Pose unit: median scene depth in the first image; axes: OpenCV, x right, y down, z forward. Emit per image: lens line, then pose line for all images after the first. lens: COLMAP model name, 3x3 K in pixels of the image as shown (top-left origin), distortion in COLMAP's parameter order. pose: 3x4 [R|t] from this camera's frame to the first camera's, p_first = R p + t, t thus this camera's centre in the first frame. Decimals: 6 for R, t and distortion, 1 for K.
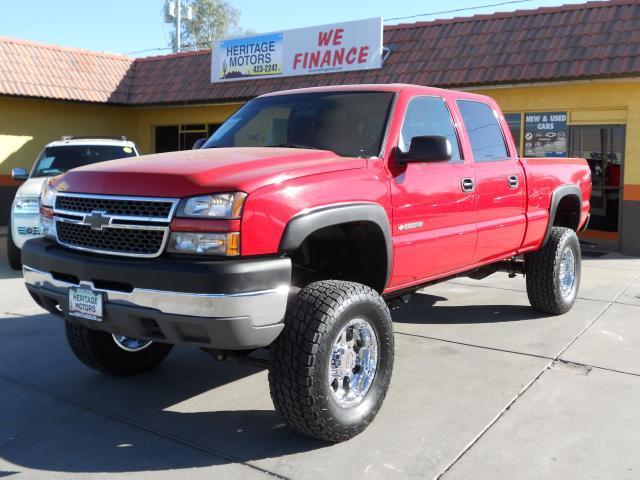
lens RADIAL K [[679.5, 0, 318.5], [0, 679.5, 222.0], [0, 0, 1]] dist [-0.016708, -0.051773]
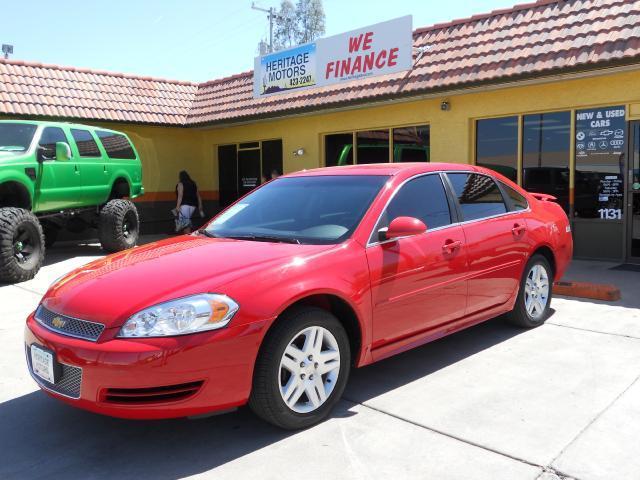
lens RADIAL K [[584.6, 0, 319.9], [0, 584.6, 226.1], [0, 0, 1]] dist [0.004175, -0.014571]
pose [[0.984969, -0.013167, -0.172230, 0.100240], [0.010719, 0.999828, -0.015134, -0.002095], [0.172399, 0.013061, 0.984941, 0.185003]]
